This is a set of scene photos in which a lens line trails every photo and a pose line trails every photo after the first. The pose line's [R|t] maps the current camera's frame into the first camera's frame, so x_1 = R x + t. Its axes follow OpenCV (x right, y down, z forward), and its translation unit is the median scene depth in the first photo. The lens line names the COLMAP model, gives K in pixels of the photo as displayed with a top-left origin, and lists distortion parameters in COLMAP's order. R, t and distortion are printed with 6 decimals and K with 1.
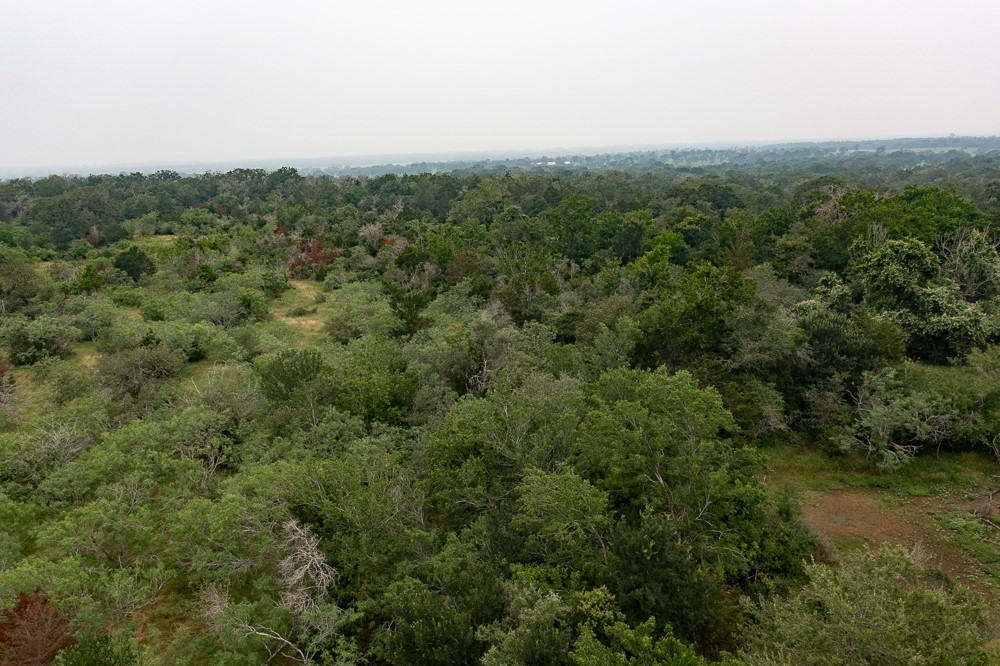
lens RADIAL K [[799.7, 0, 503.9], [0, 799.7, 332.2], [0, 0, 1]] dist [0.008122, -0.002195]
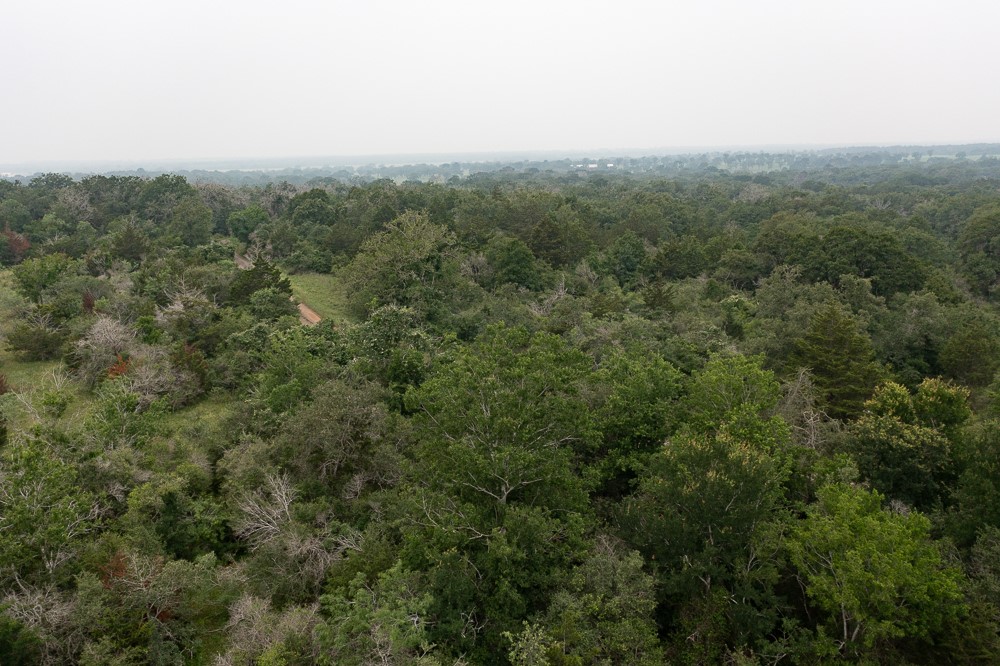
lens RADIAL K [[799.7, 0, 500.9], [0, 799.7, 336.7], [0, 0, 1]] dist [0.008122, -0.002195]
pose [[0.998128, 0.026074, -0.055318, 0.047590], [-0.025772, 0.999649, 0.006163, -0.081119], [0.055459, -0.004726, 0.998450, 0.341927]]
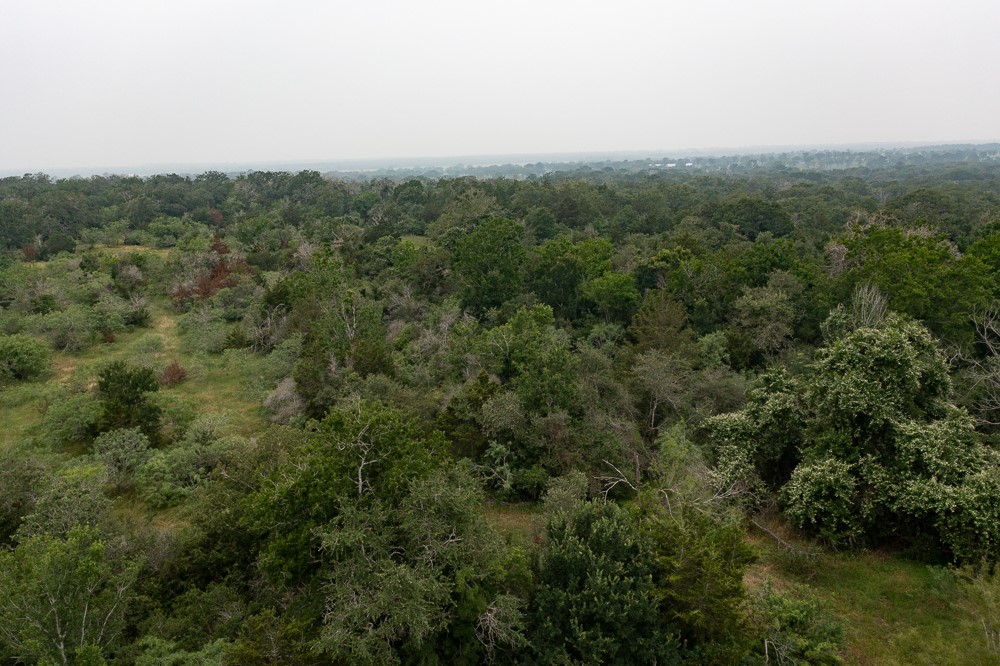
lens RADIAL K [[799.7, 0, 502.4], [0, 799.7, 332.3], [0, 0, 1]] dist [0.008122, -0.002195]
pose [[0.986329, 0.042665, -0.159170, 0.103160], [-0.042622, 0.999084, 0.003683, -0.032668], [0.159181, 0.003152, 0.987244, 0.126543]]
